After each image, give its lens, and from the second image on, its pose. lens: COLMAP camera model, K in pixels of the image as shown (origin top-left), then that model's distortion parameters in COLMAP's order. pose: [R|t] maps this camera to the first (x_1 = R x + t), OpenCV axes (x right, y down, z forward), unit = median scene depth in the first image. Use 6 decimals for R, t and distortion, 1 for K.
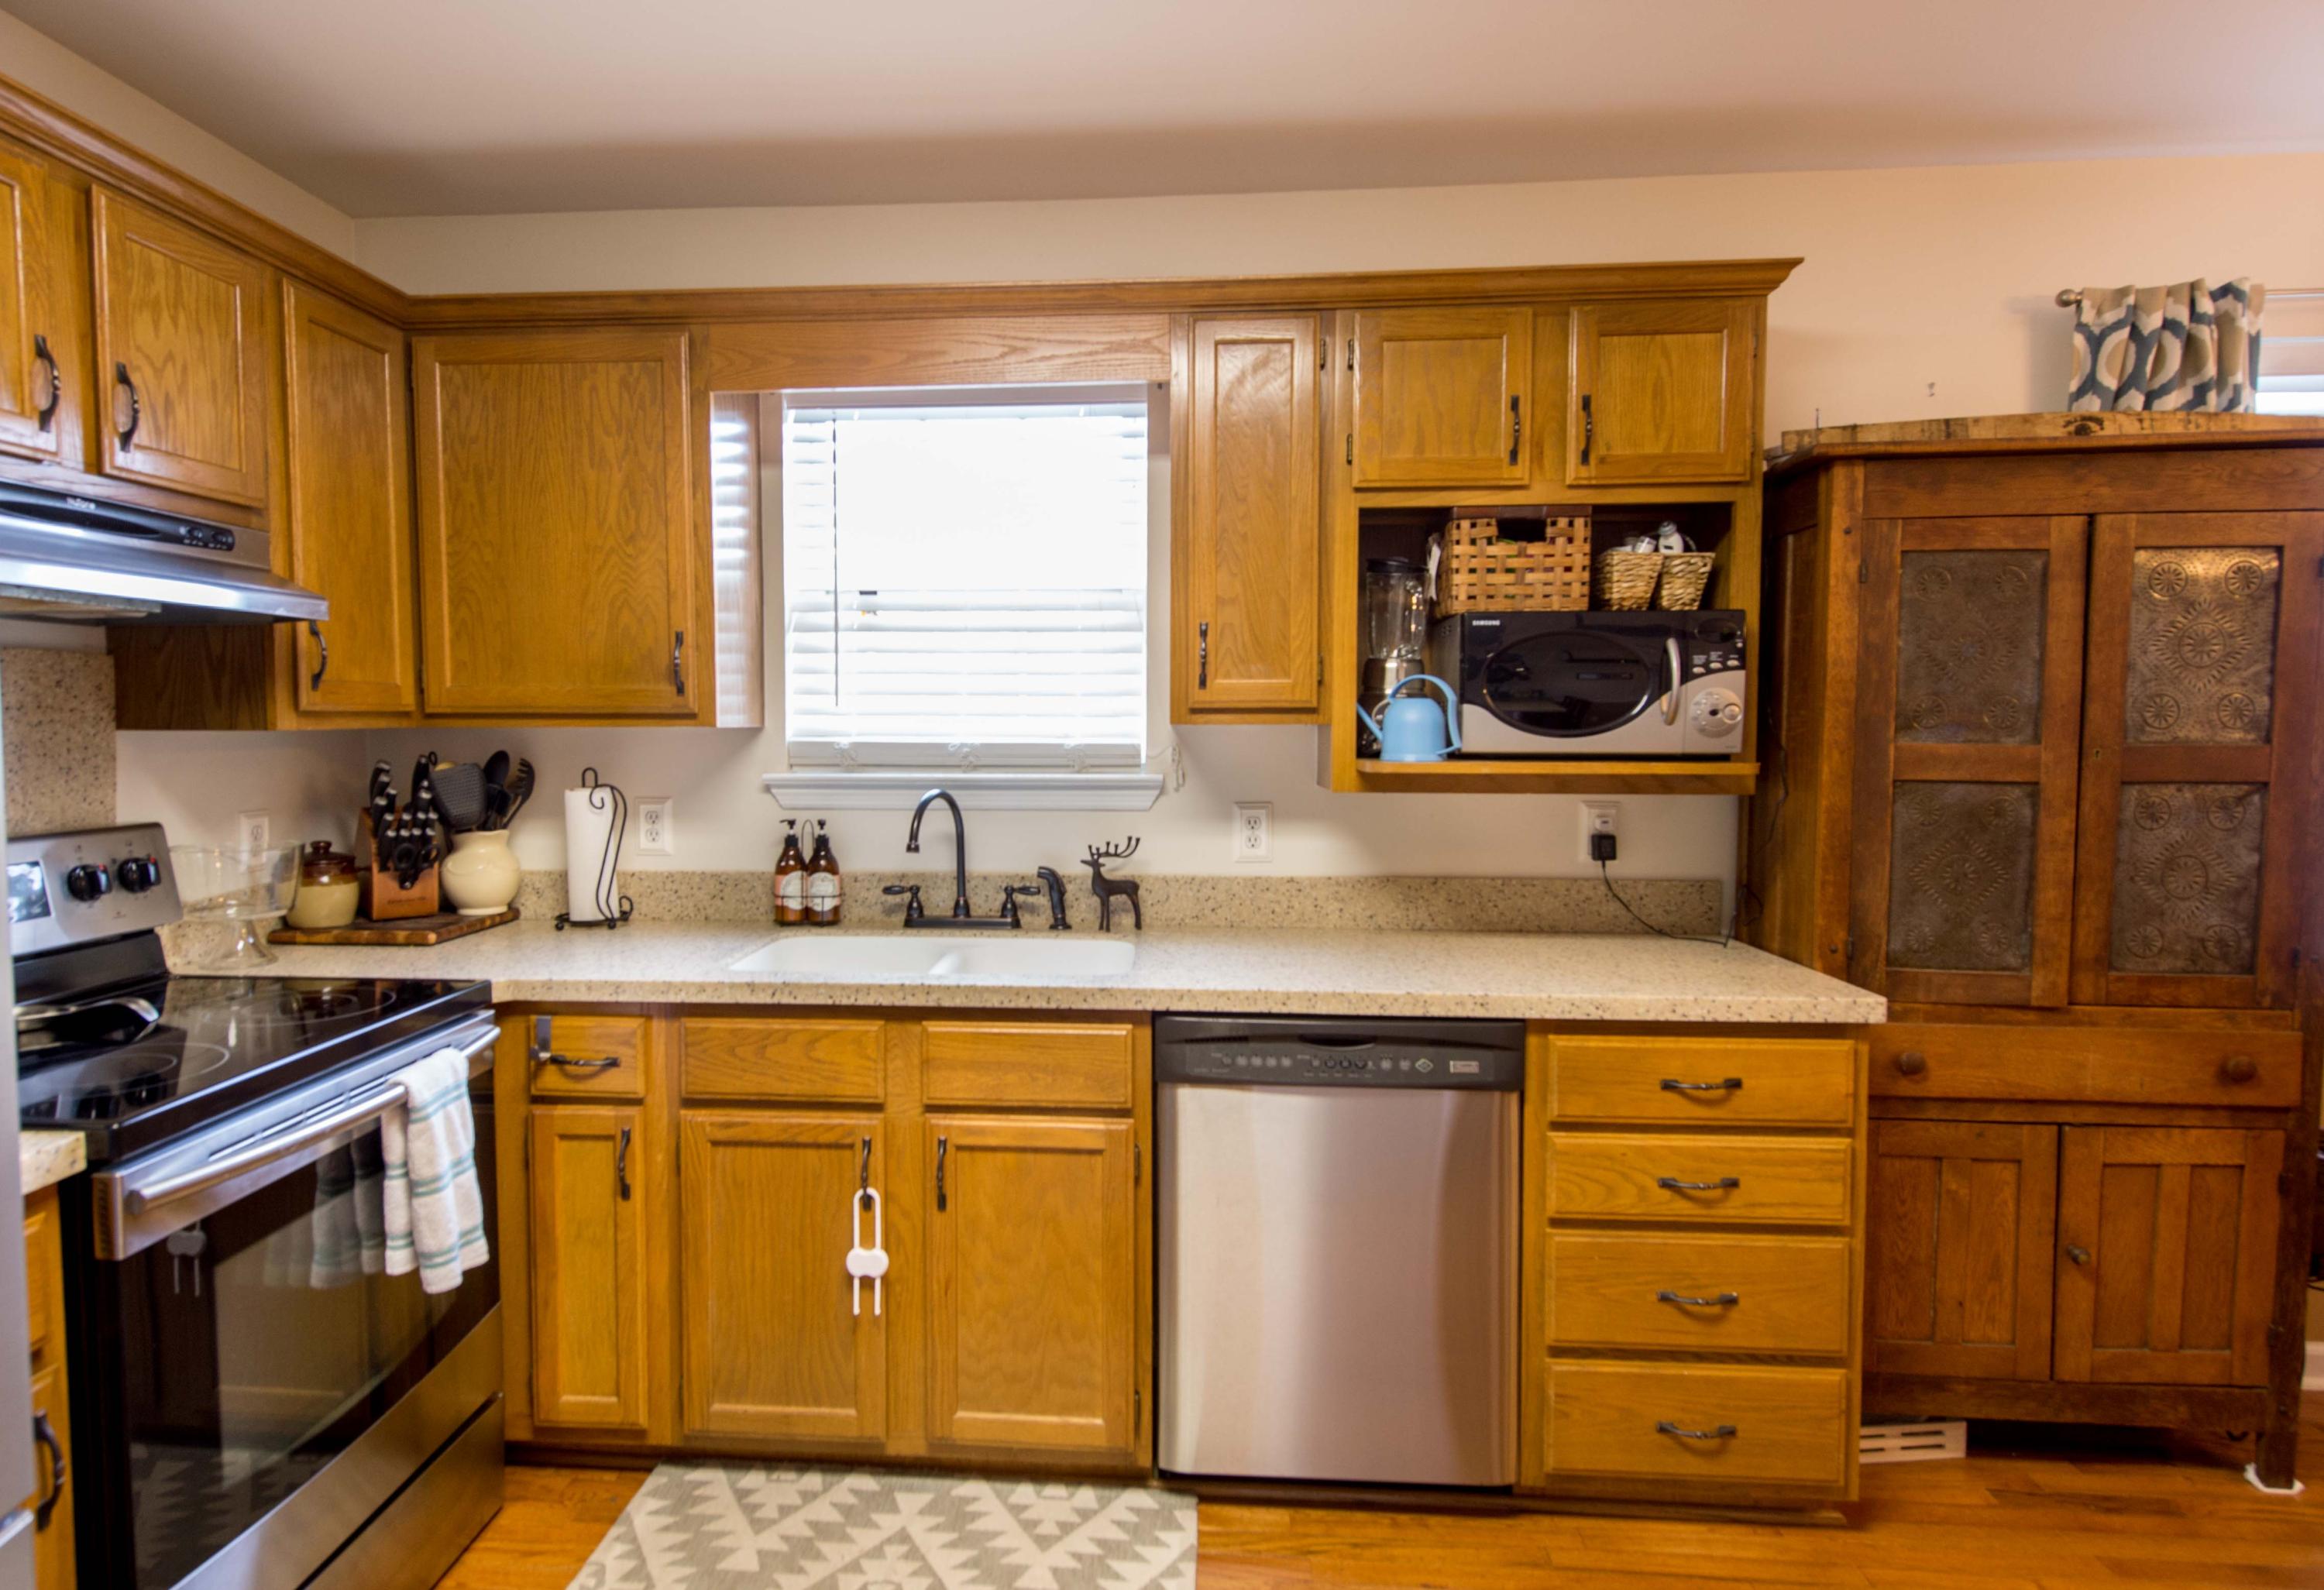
lens RADIAL K [[1286.9, 0, 1080.2], [0, 1286.9, 780.1], [0, 0, 1]] dist [0.017028, -0.009548]
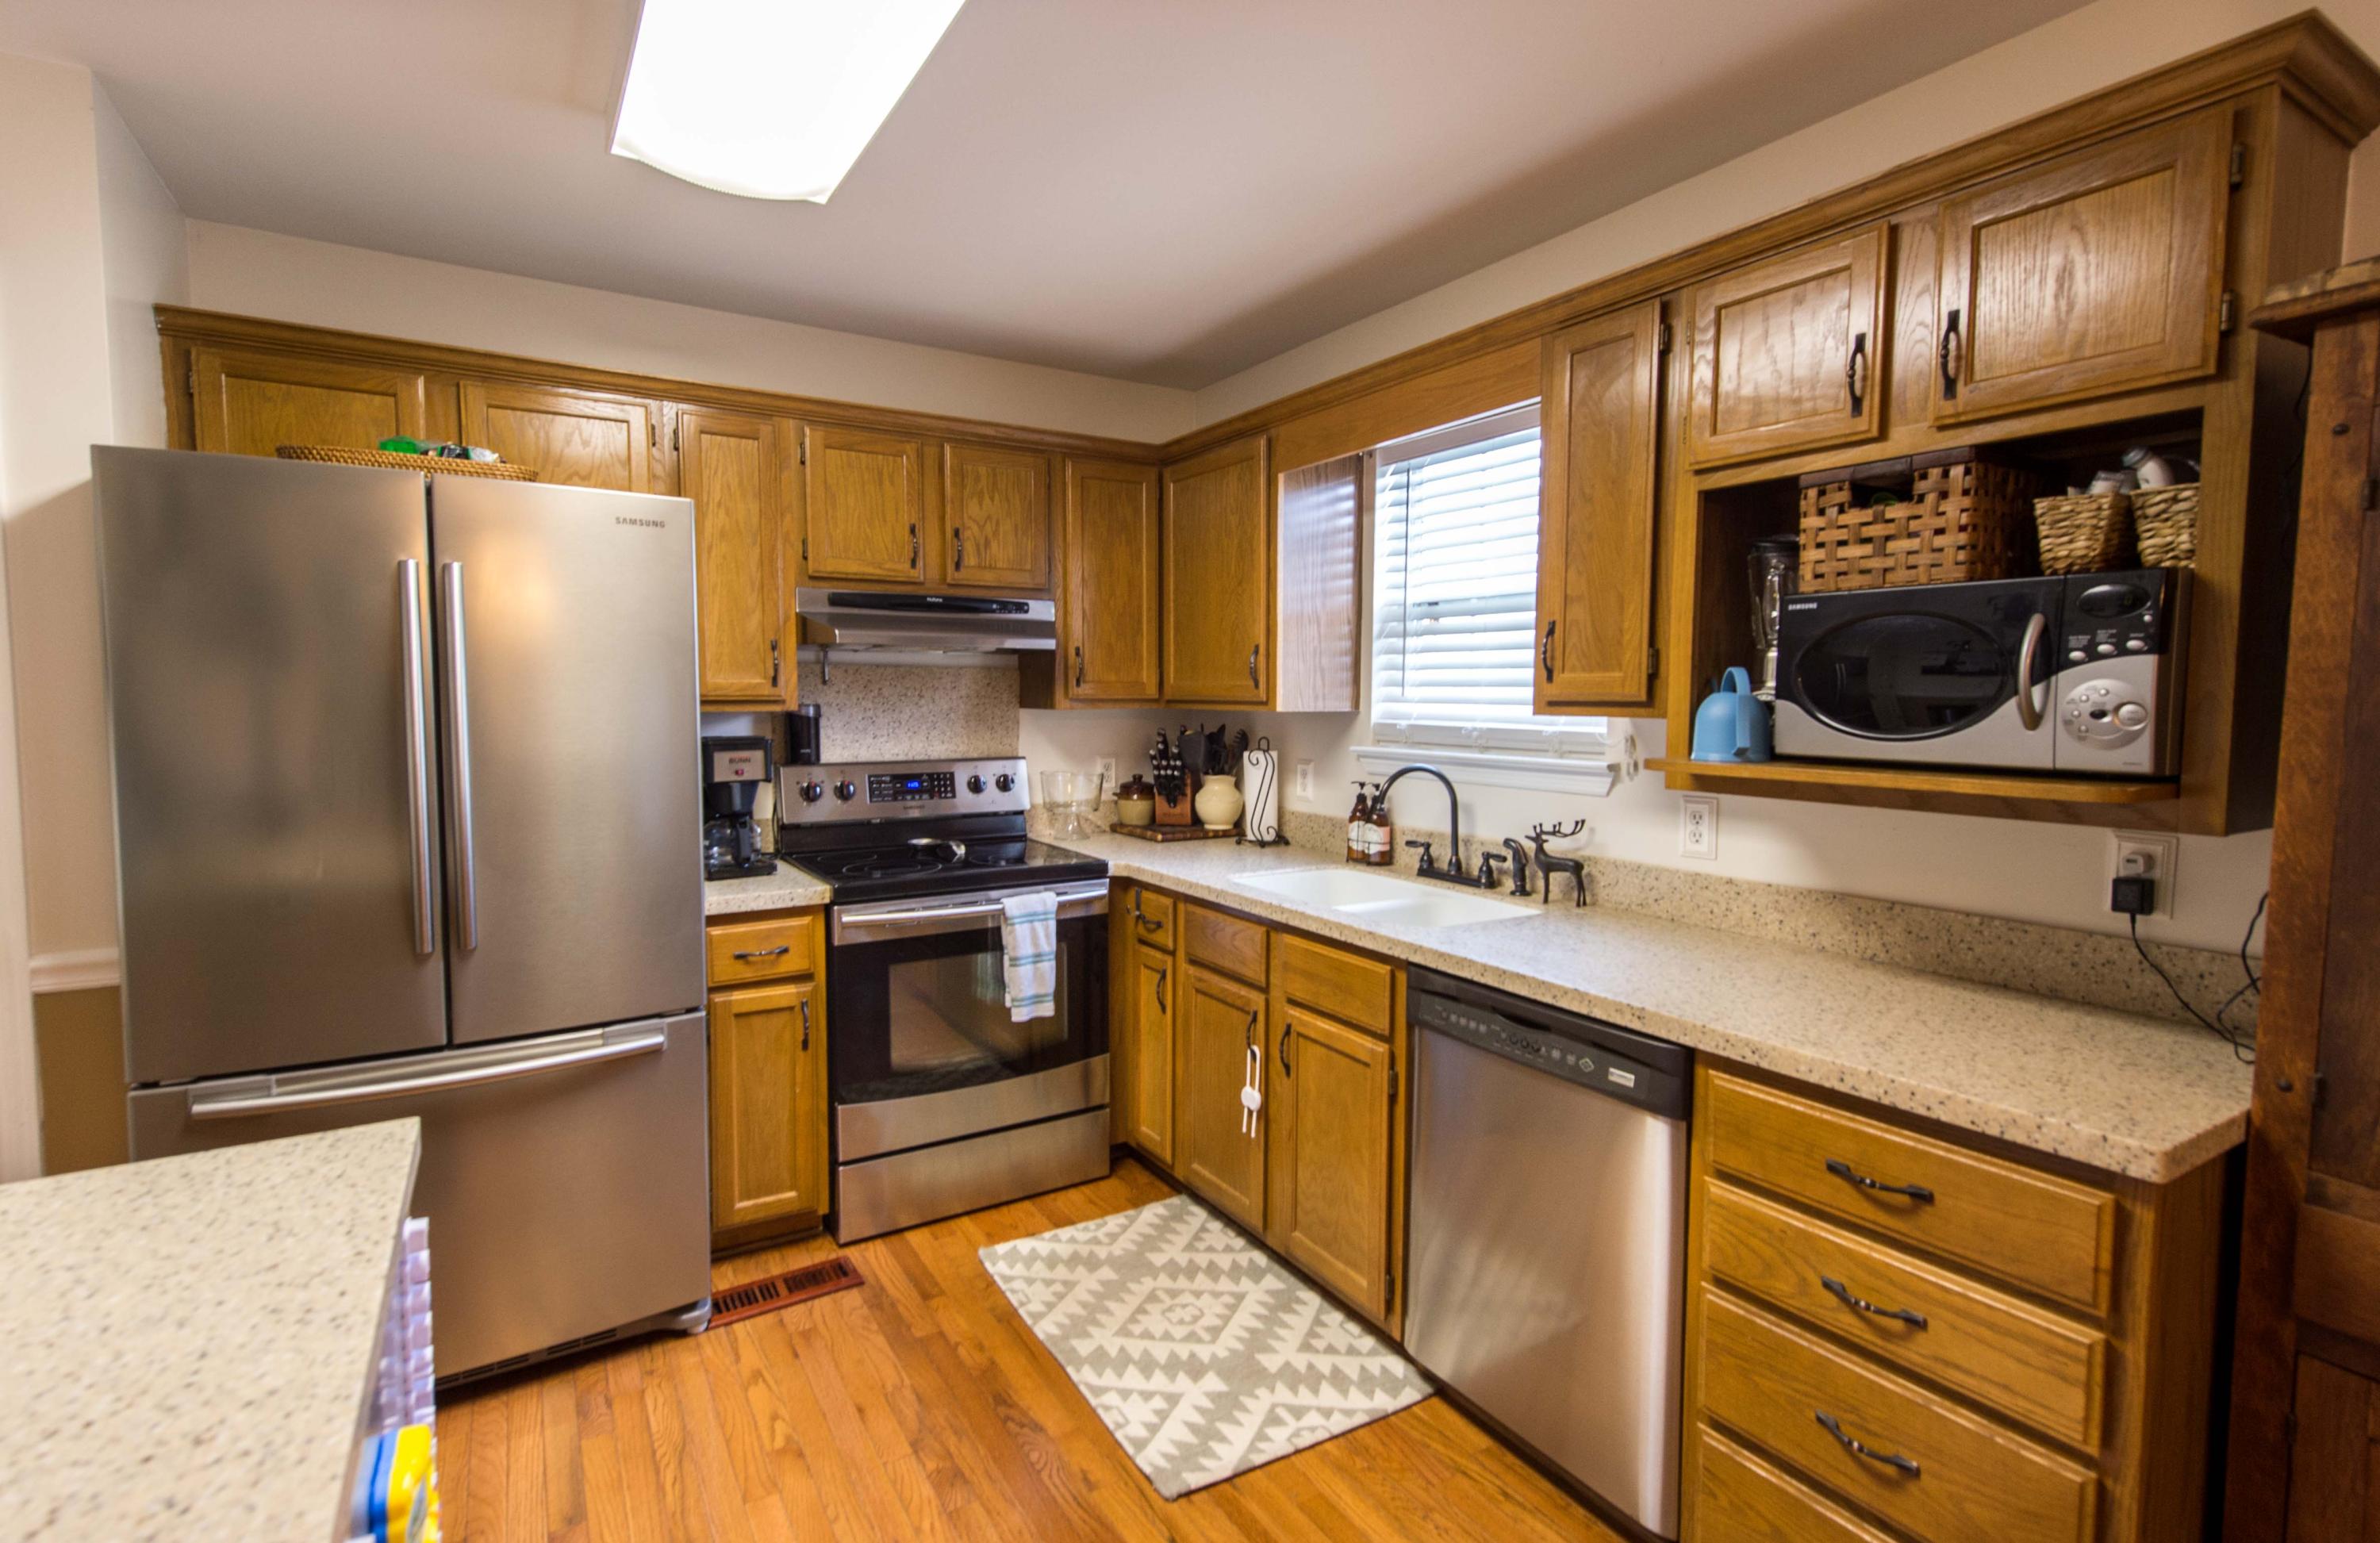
lens RADIAL K [[1112.1, 0, 1167.6], [0, 1112.1, 766.5], [0, 0, 1]] dist [0.016263, -0.006453]
pose [[0.573581, 0.057078, -0.817158, 0.715796], [-0.043574, 0.998283, 0.039144, -0.025660], [0.817989, 0.013155, 0.575084, 0.221635]]
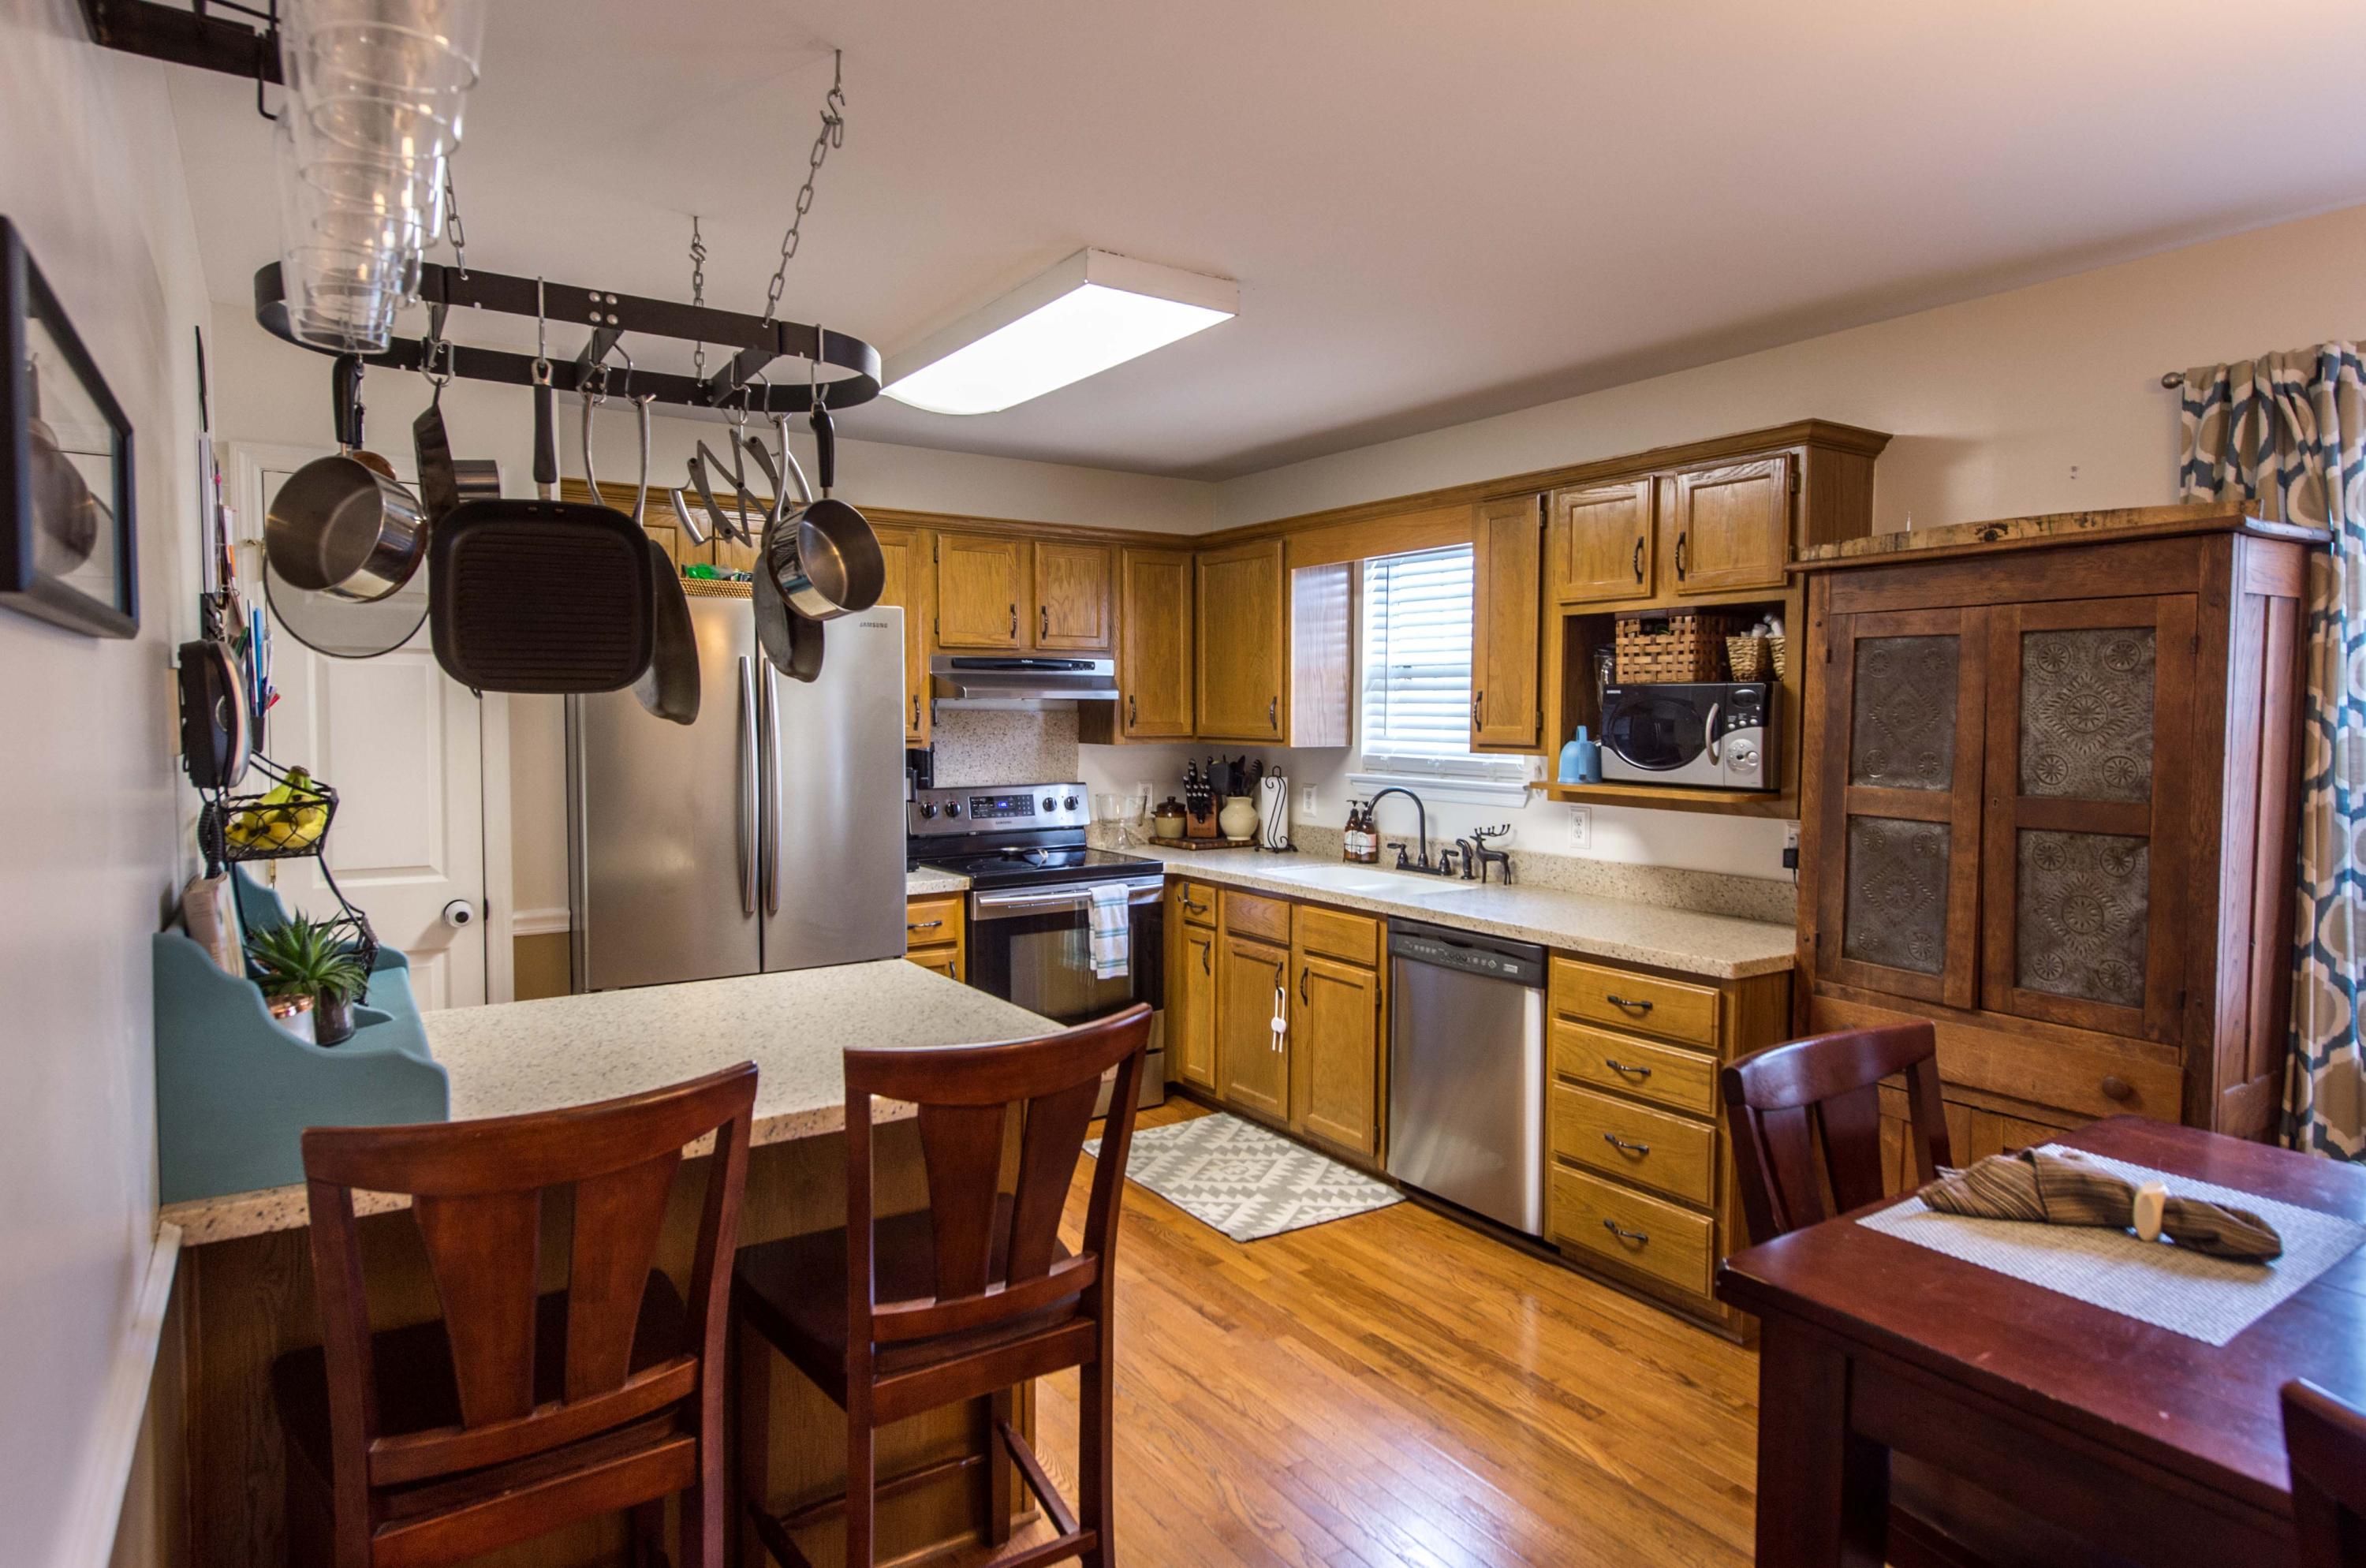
lens RADIAL K [[1359.9, 0, 1158.3], [0, 1359.9, 773.1], [0, 0, 1]] dist [0.024742, -0.012922]
pose [[0.602791, 0.042019, -0.796792, 1.299132], [-0.040867, 0.998928, 0.021762, -0.042548], [0.796852, 0.019445, 0.603862, -0.382061]]
